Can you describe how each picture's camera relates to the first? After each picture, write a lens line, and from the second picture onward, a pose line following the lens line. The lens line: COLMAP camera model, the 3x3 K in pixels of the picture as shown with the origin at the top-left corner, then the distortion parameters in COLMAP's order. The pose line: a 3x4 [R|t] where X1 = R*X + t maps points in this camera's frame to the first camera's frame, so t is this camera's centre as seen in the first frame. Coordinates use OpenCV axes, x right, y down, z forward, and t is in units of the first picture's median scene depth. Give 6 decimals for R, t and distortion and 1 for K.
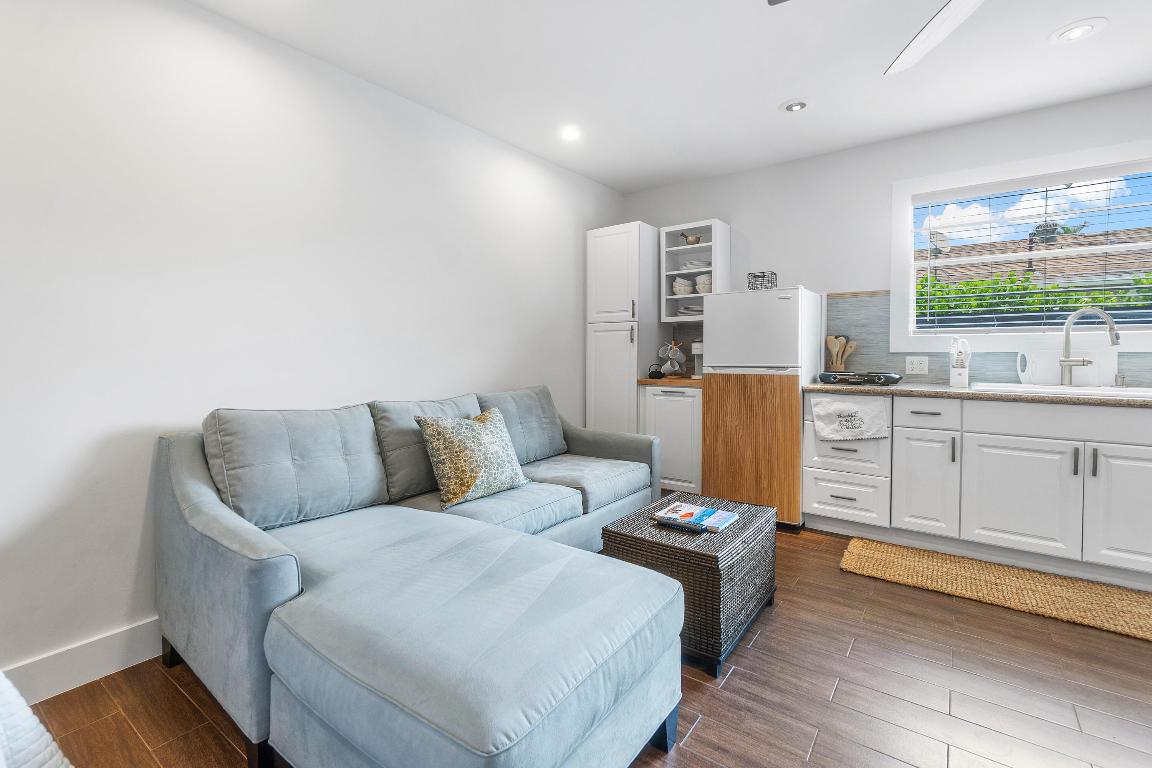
lens RADIAL K [[496.5, 0, 568.4], [0, 496.5, 363.0], [0, 0, 1]] dist [-0.002692, -0.002167]
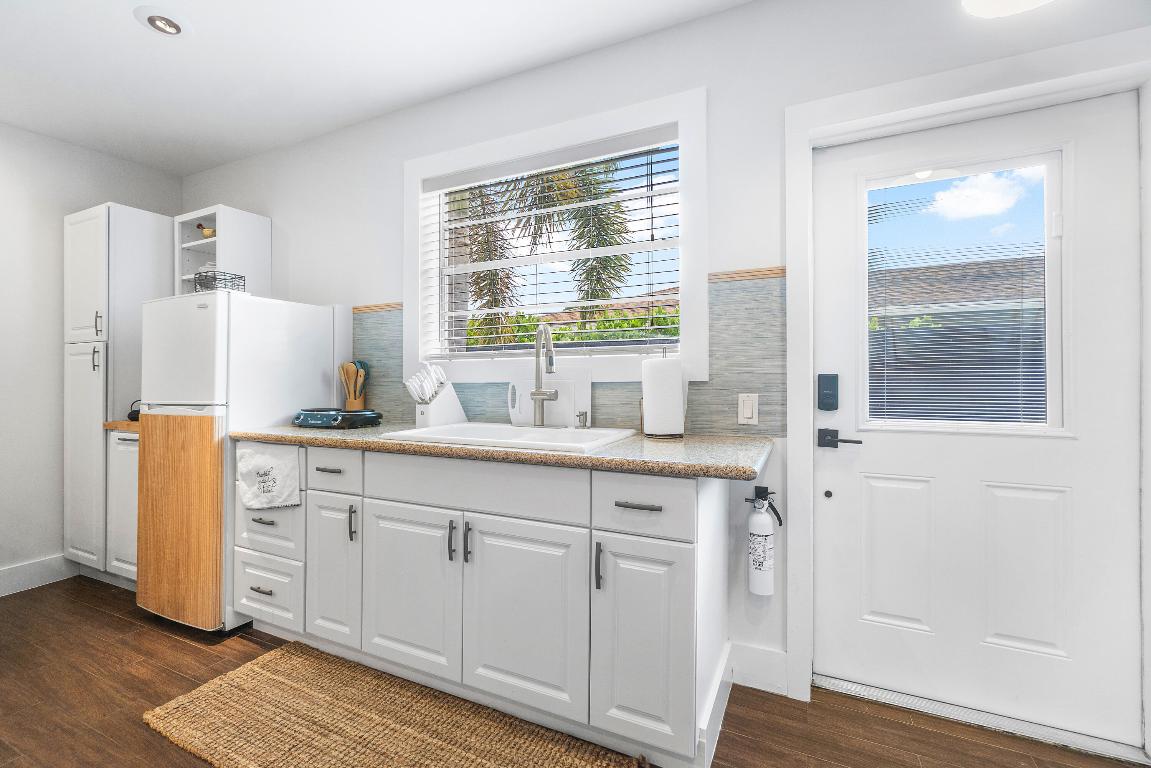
lens RADIAL K [[496.1, 0, 576.1], [0, 496.1, 381.1], [0, 0, 1]] dist [-0.002692, -0.002167]
pose [[0.982852, -0.005758, 0.184308, 0.867656], [0.008585, 0.999857, -0.014542, -0.011821], [-0.184198, 0.015874, 0.982761, 0.222424]]
